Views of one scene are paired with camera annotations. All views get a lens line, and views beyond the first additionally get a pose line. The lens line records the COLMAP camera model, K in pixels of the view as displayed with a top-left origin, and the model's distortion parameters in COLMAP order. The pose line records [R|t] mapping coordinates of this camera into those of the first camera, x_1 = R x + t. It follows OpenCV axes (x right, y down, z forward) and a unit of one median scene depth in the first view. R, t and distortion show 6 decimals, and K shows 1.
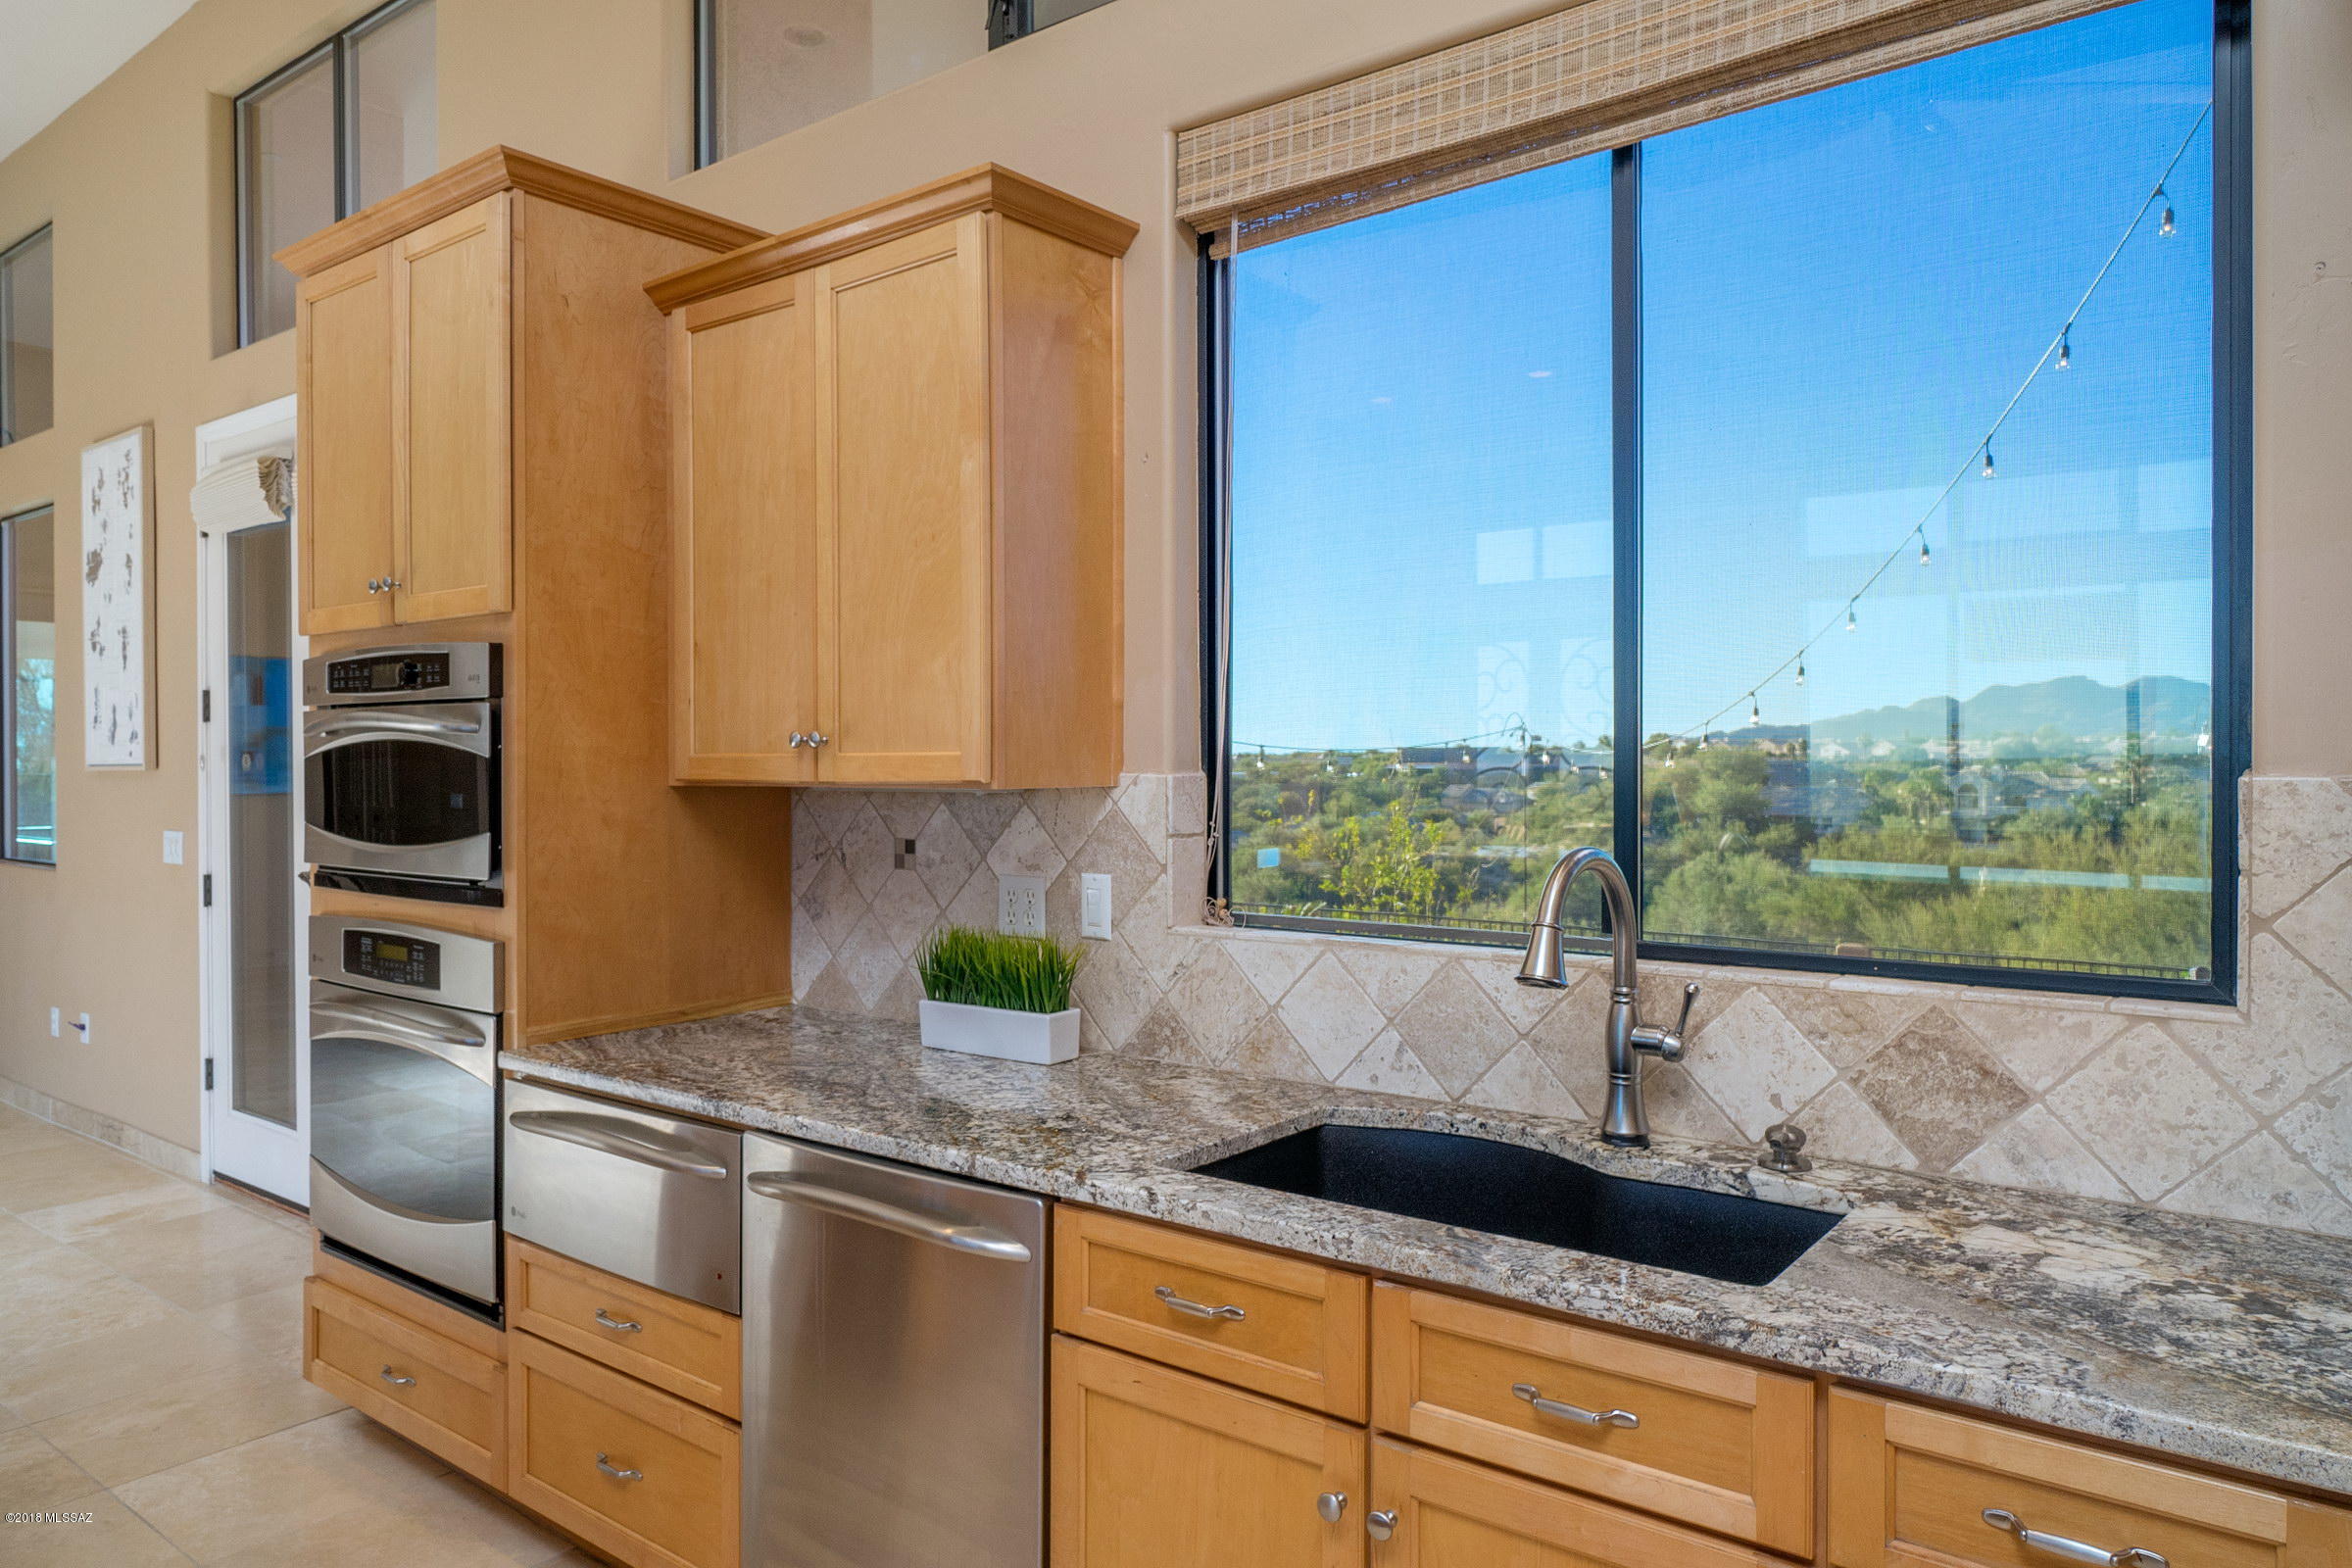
lens RADIAL K [[1519.3, 0, 1177.8], [0, 1519.3, 768.2], [0, 0, 1]] dist [-0.006604, 0.002739]
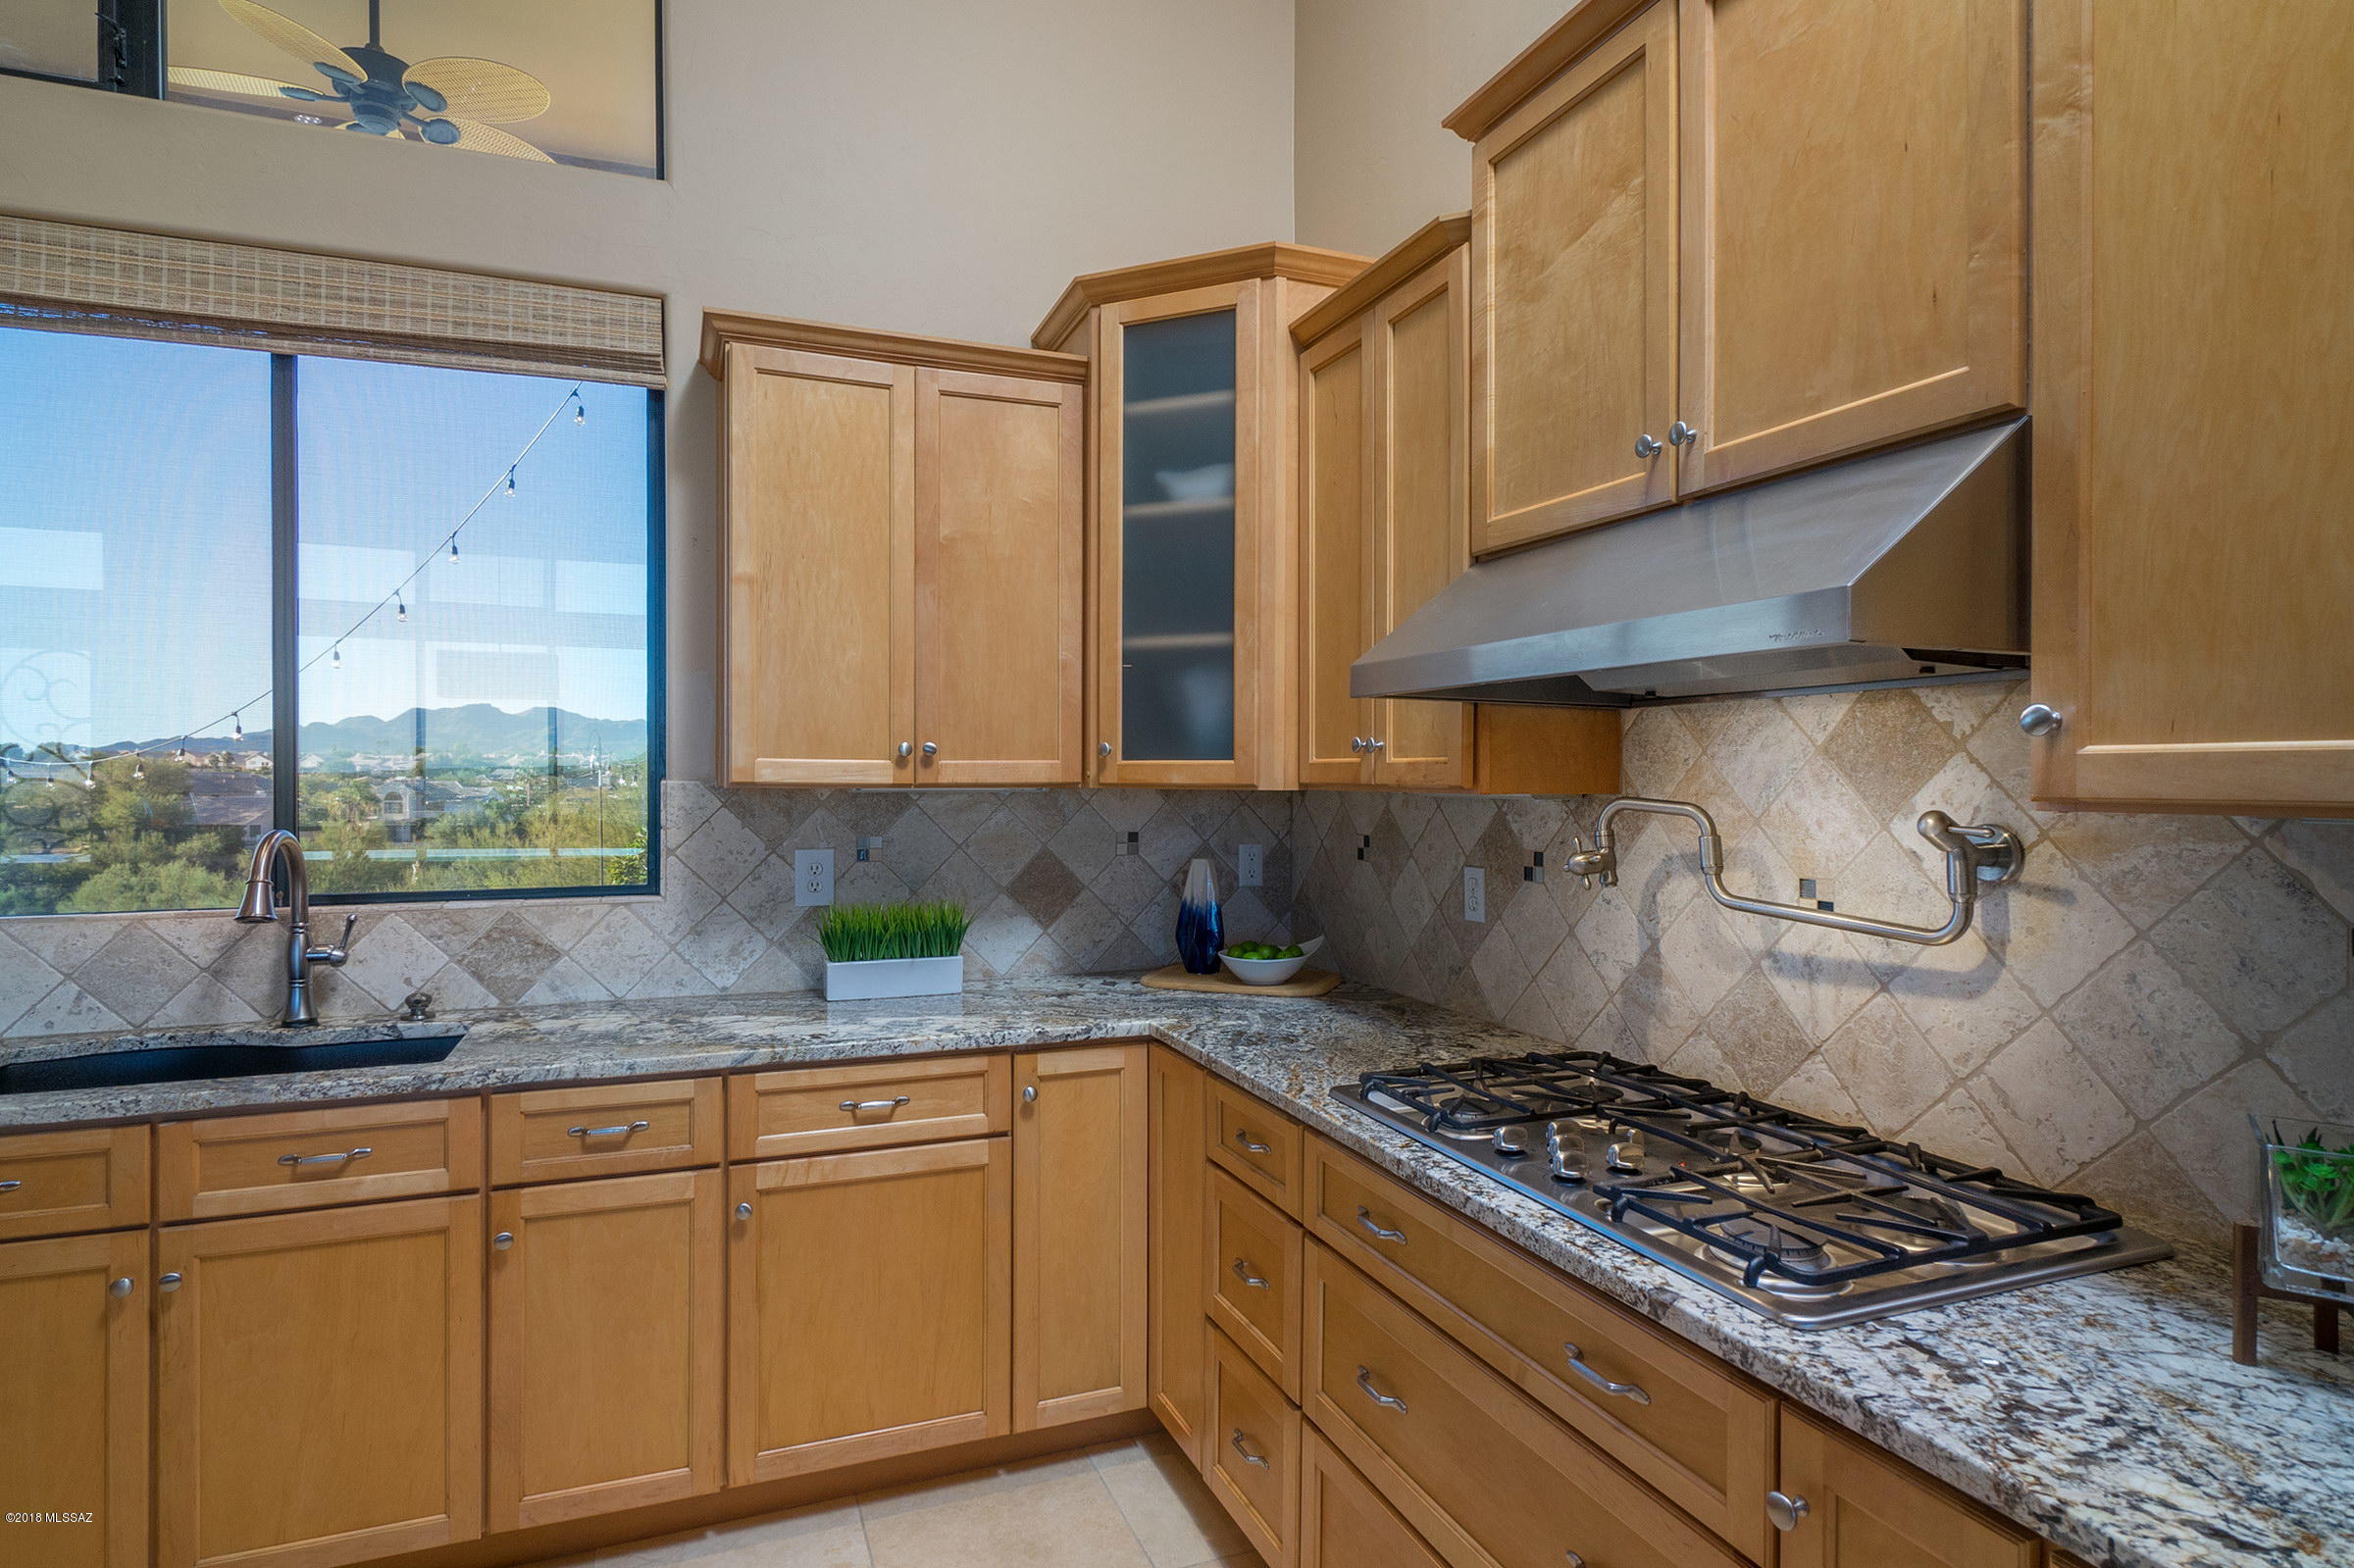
lens RADIAL K [[1251.7, 0, 1177.0], [0, 1251.7, 784.0], [0, 0, 1]] dist [0.000255, 0.000254]
pose [[0.505366, -0.004788, 0.862892, -0.355490], [0.001137, 0.999987, 0.004883, 0.001476], [-0.862904, -0.001486, 0.505365, -0.399481]]
